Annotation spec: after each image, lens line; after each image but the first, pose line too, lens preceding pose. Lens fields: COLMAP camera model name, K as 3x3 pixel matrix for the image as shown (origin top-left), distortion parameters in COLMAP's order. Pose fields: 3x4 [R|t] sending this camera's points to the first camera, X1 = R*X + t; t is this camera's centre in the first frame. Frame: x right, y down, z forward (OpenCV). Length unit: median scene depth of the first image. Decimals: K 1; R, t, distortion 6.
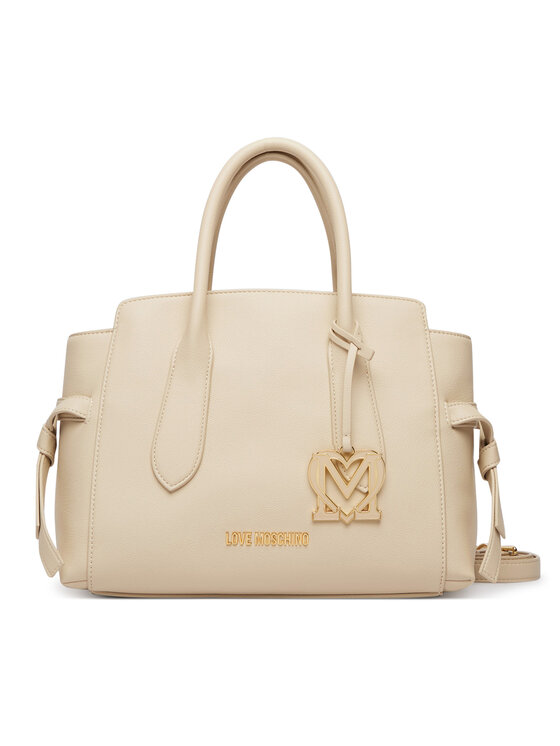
lens RADIAL K [[735.5, 0, 280.0], [0, 735.5, 373.0], [0, 0, 1]] dist [-0.003649, -0.003230]
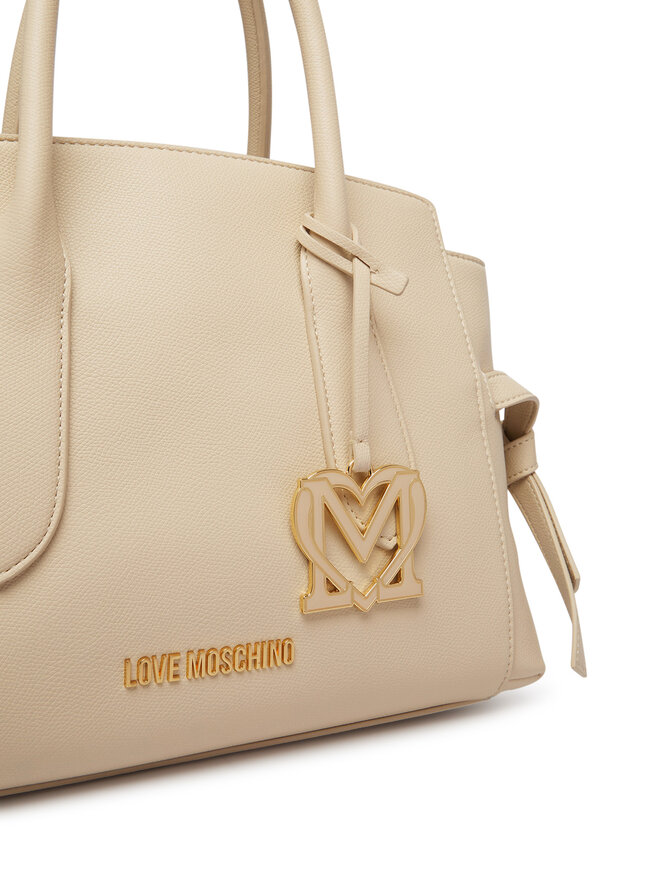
lens RADIAL K [[600.3, 0, 330.0], [0, 600.3, 440.0], [0, 0, 1]] dist [-0.000503, -0.000916]
pose [[0.957416, -0.000257, 0.288711, -0.056905], [-0.066374, 0.973018, 0.220975, -0.008629], [-0.280978, -0.230728, 0.931567, 0.630469]]
